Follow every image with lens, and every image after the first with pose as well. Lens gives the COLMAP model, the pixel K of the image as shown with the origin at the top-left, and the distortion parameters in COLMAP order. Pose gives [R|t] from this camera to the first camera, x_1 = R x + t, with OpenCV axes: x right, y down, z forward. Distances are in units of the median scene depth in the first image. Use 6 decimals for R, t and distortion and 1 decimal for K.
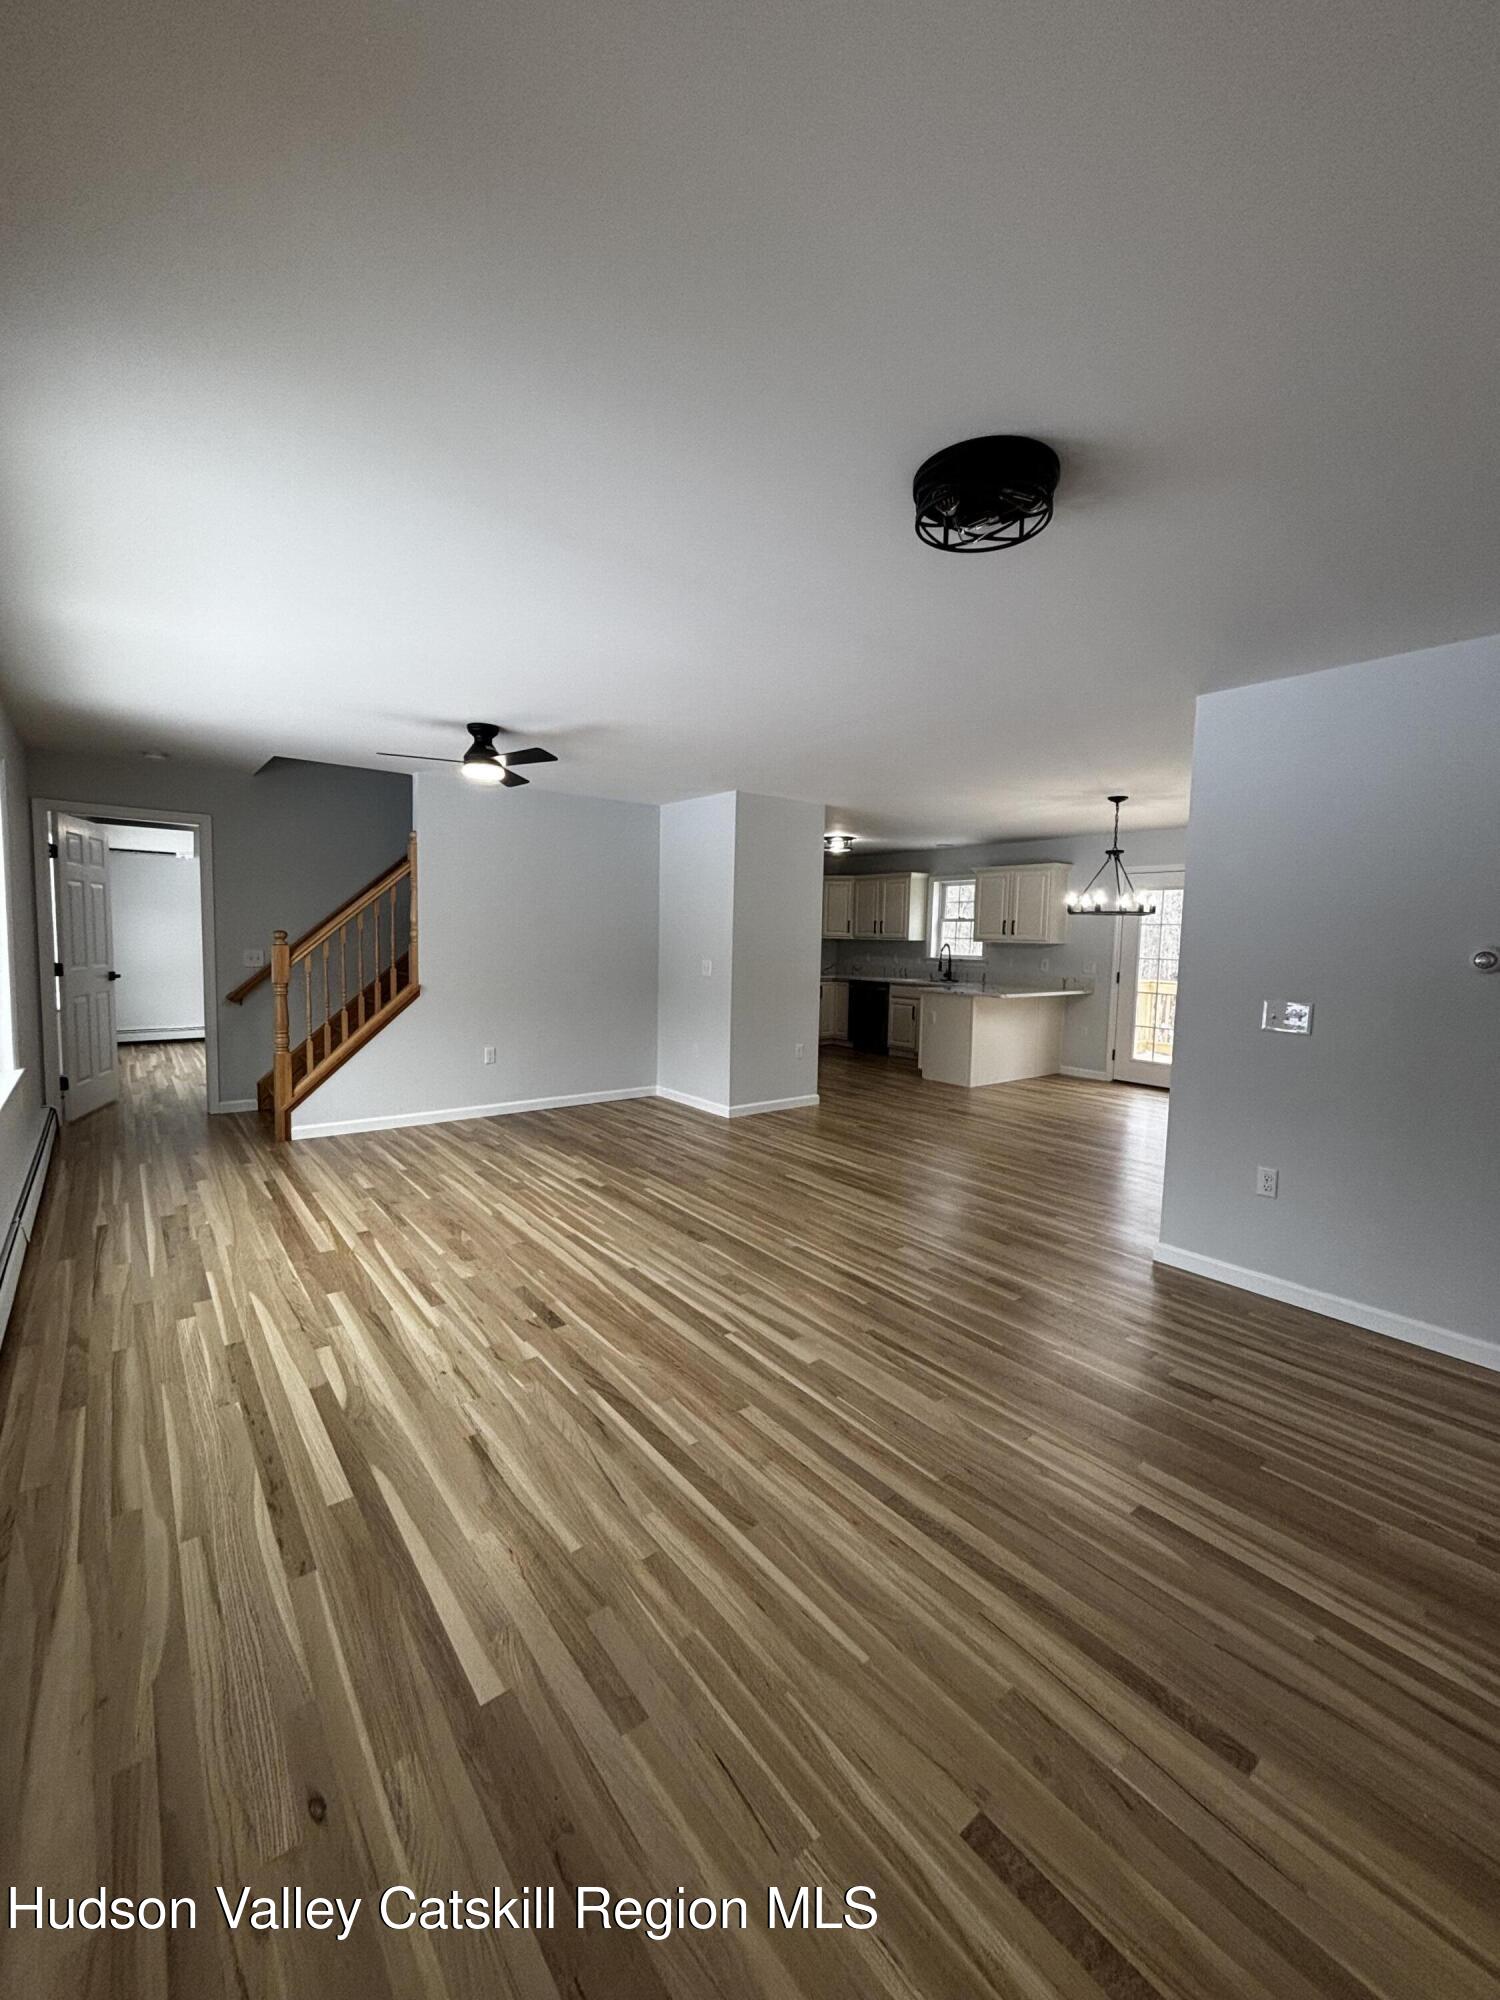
lens RADIAL K [[802.5, 0, 747.3], [0, 802.5, 999.9], [0, 0, 1]] dist [0.011324, -0.000189]
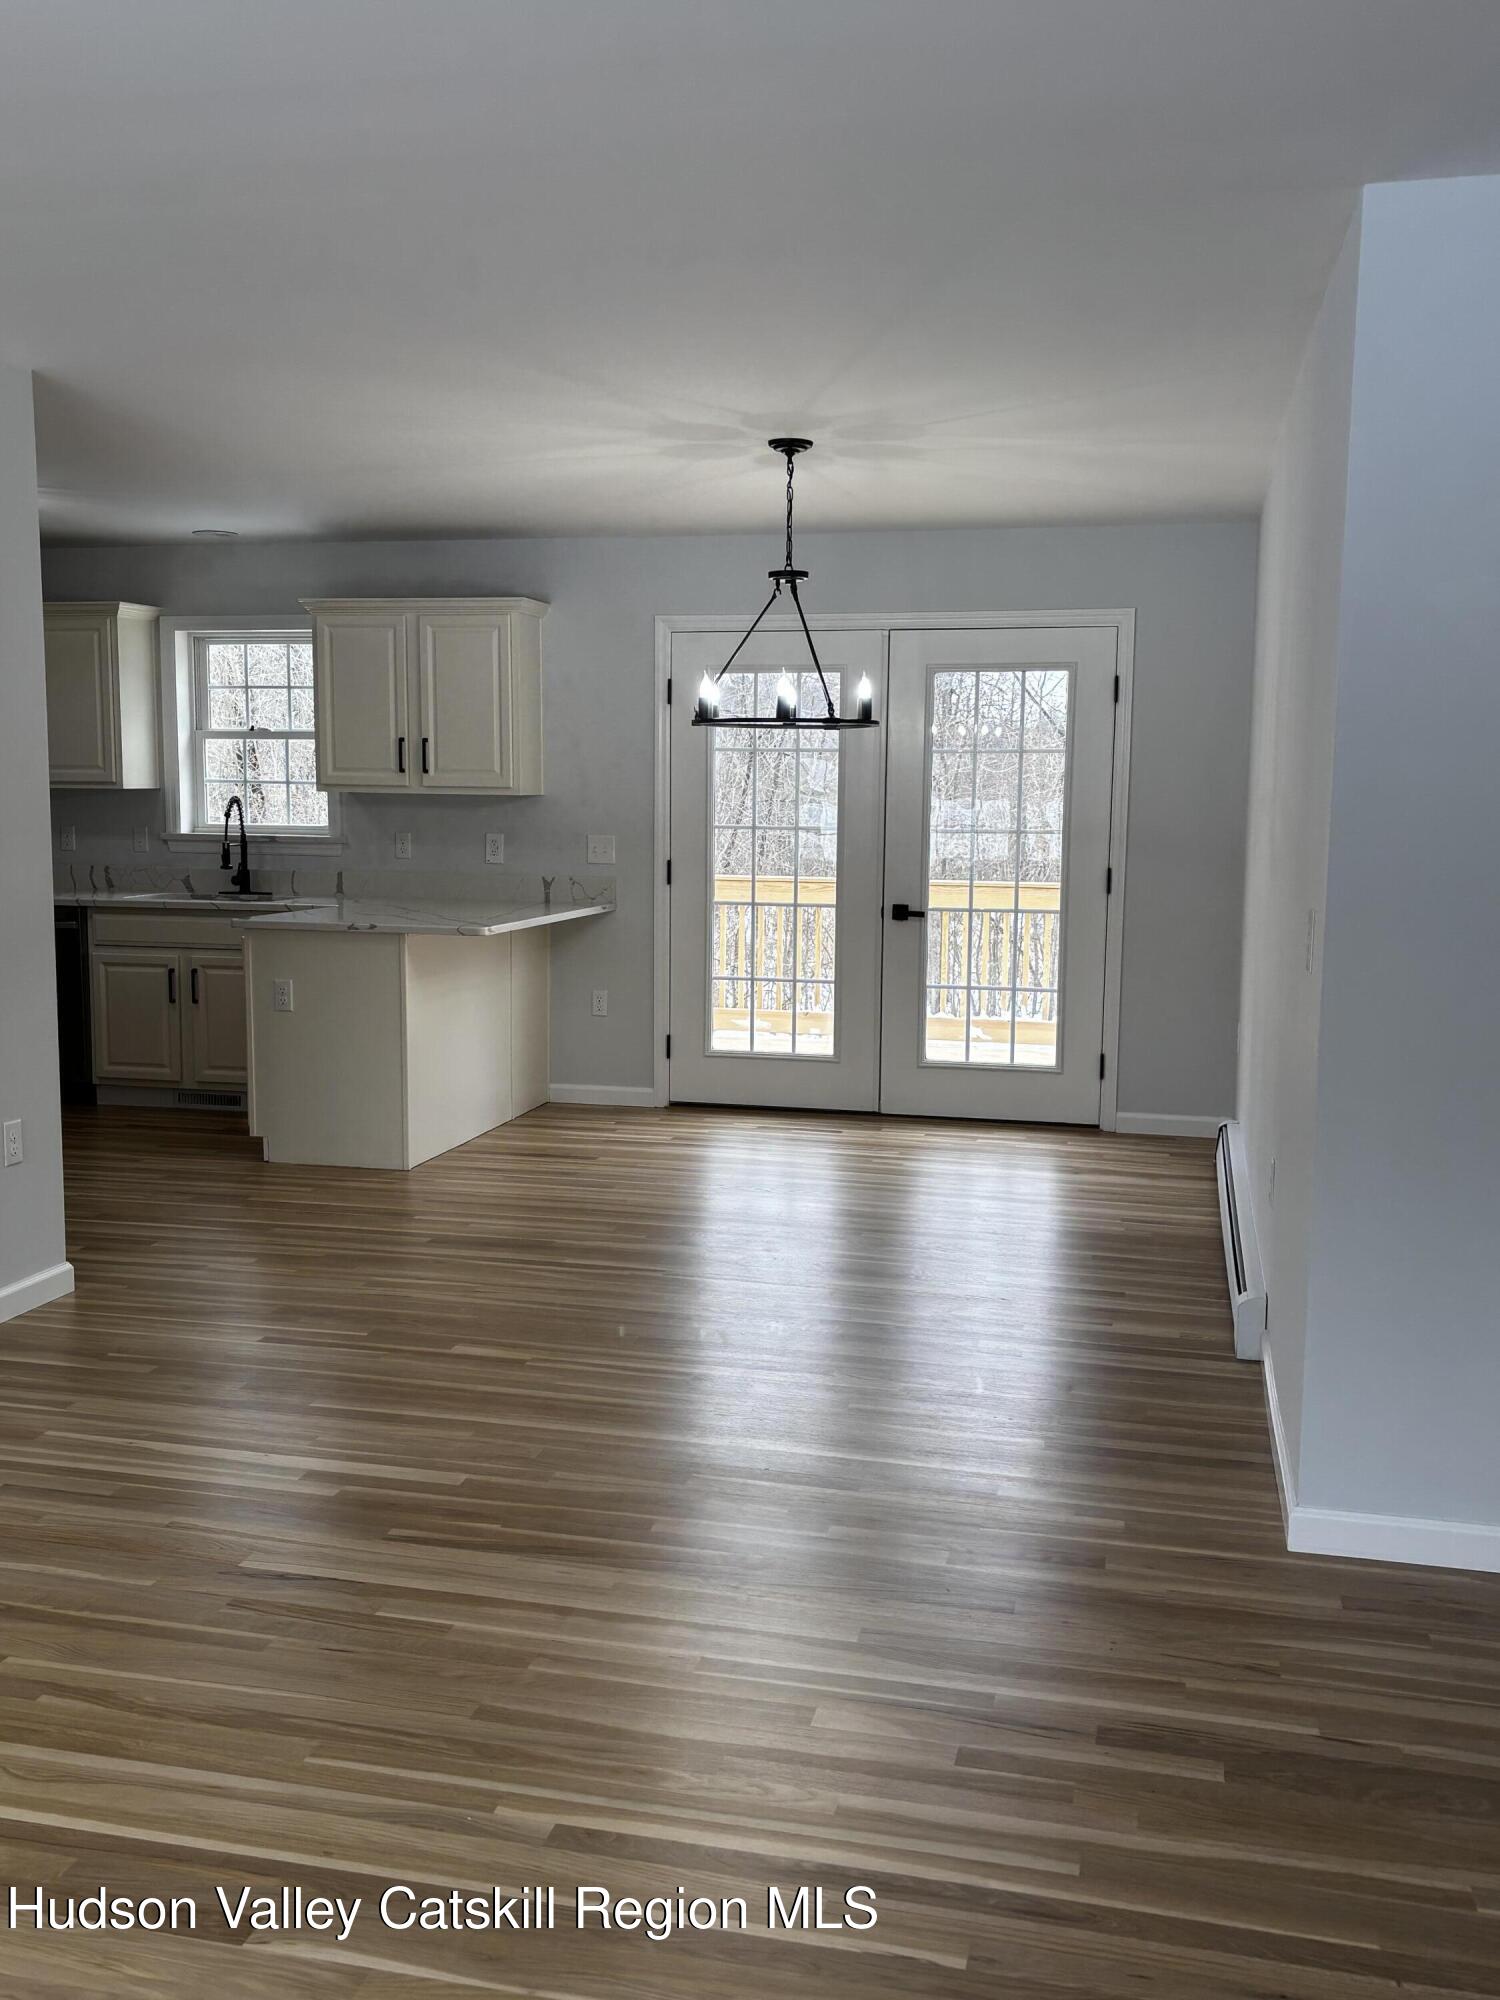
lens RADIAL K [[1826.7, 0, 739.8], [0, 1826.7, 1029.6], [0, 0, 1]] dist [0.054858, 0.000000]
pose [[0.782517, -0.094327, 0.615443, -0.237226], [0.056520, 0.995138, 0.080659, -0.036023], [-0.620059, -0.028332, 0.784043, 0.352751]]
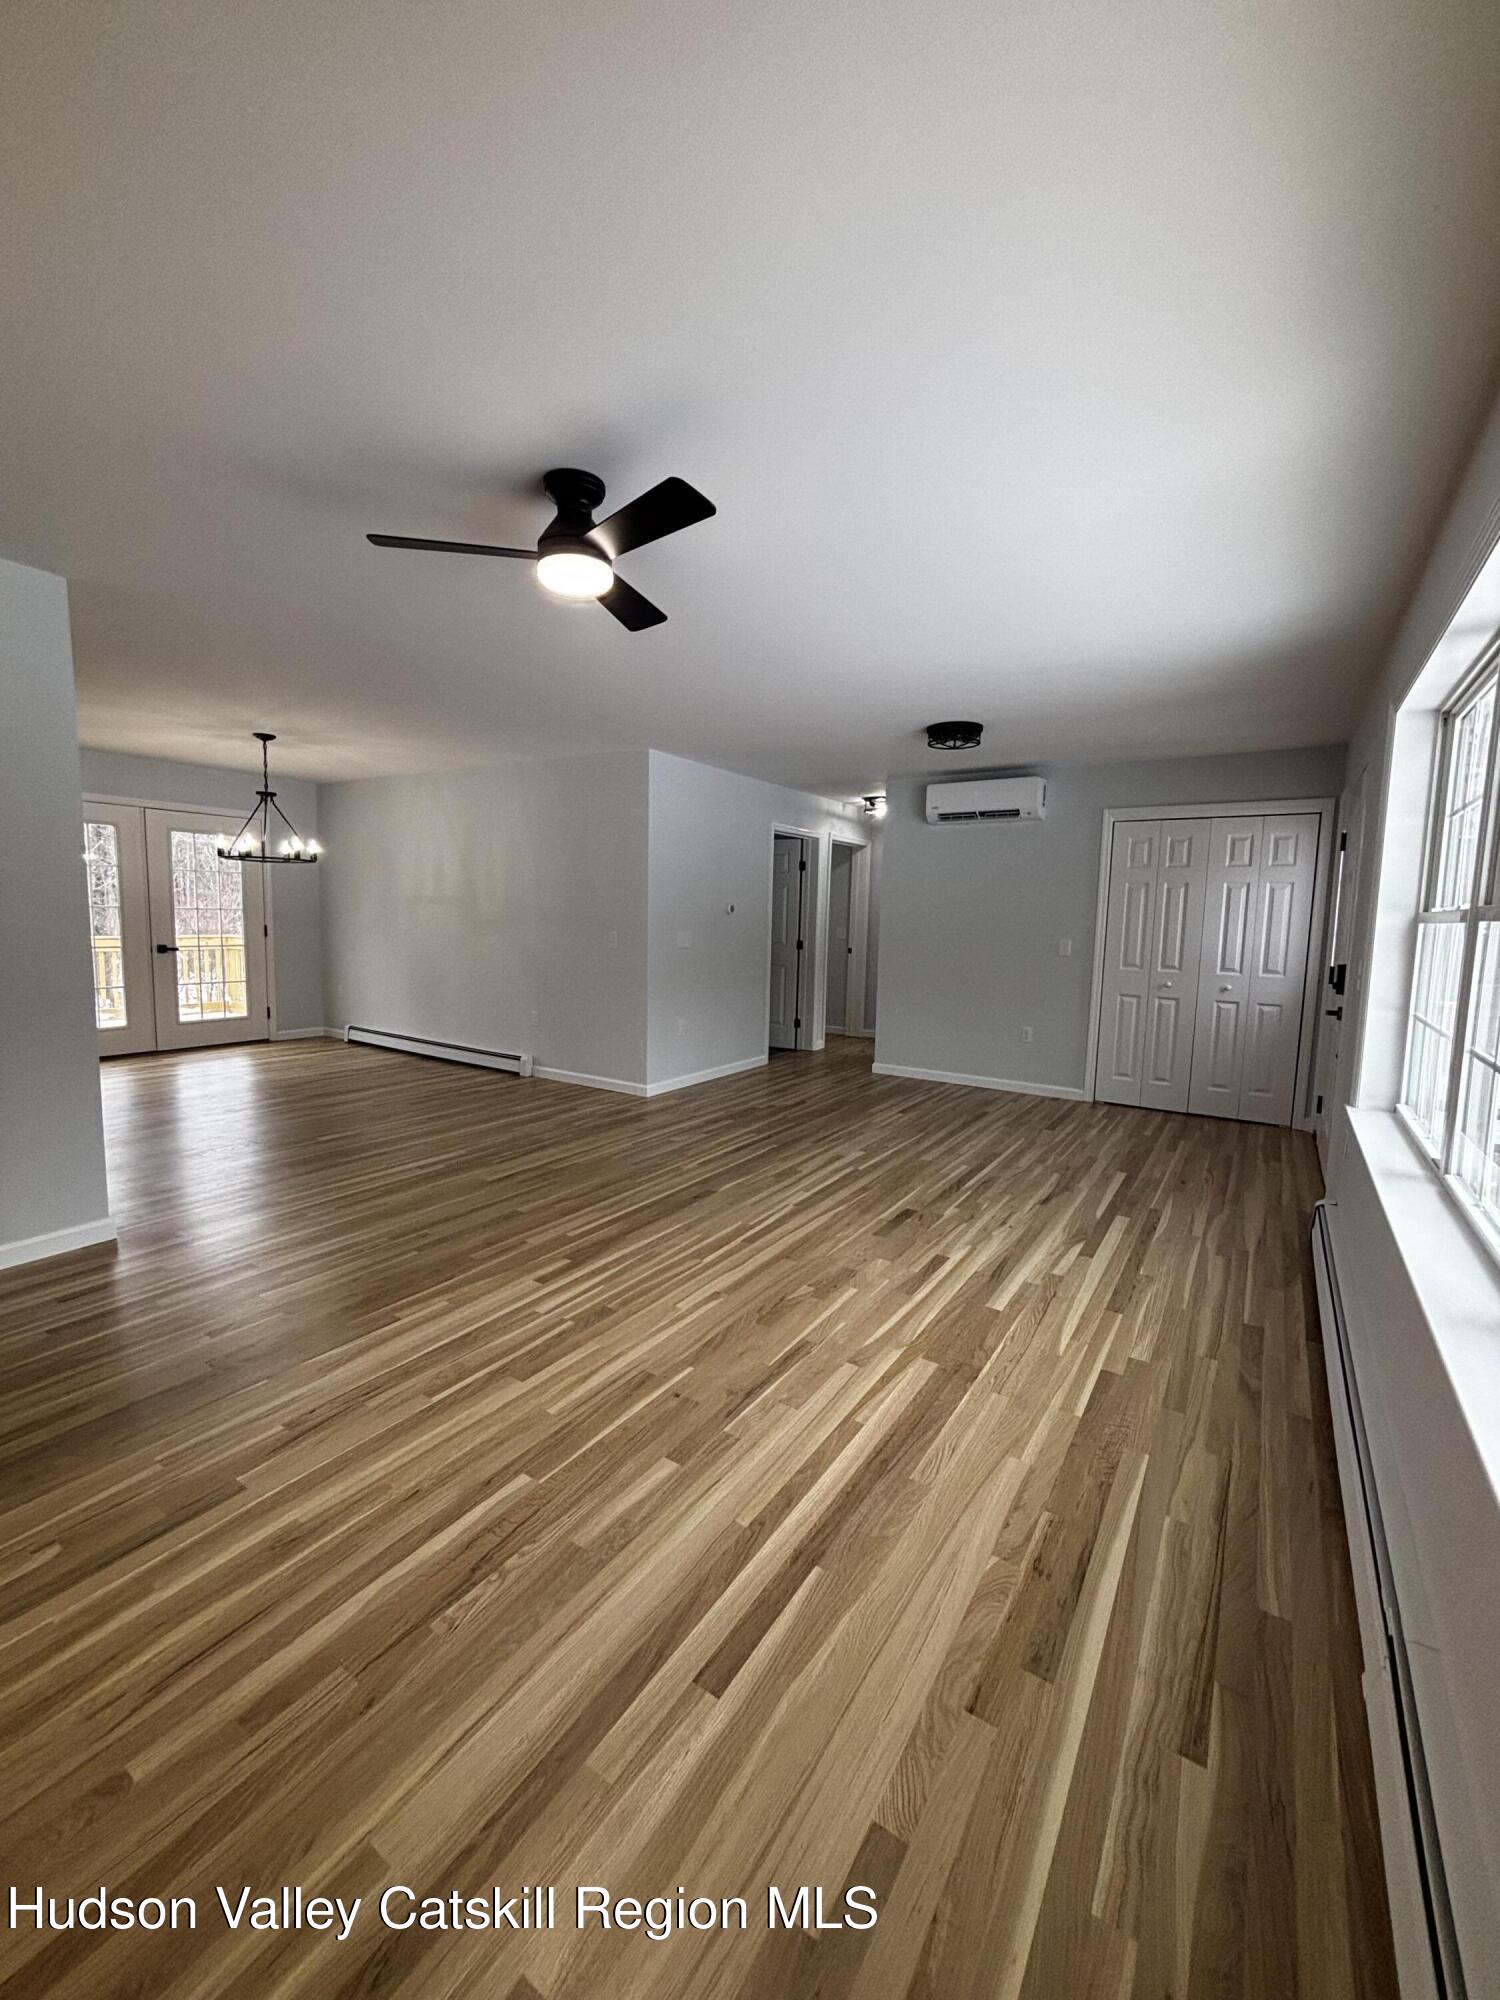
lens RADIAL K [[802.5, 0, 751.7], [0, 802.5, 992.6], [0, 0, 1]] dist [0.011324, -0.000189]
pose [[-0.319745, -0.124181, 0.939331, -0.860932], [0.047890, 0.987989, 0.146915, -0.089671], [-0.946292, 0.091960, -0.309958, 1.055684]]
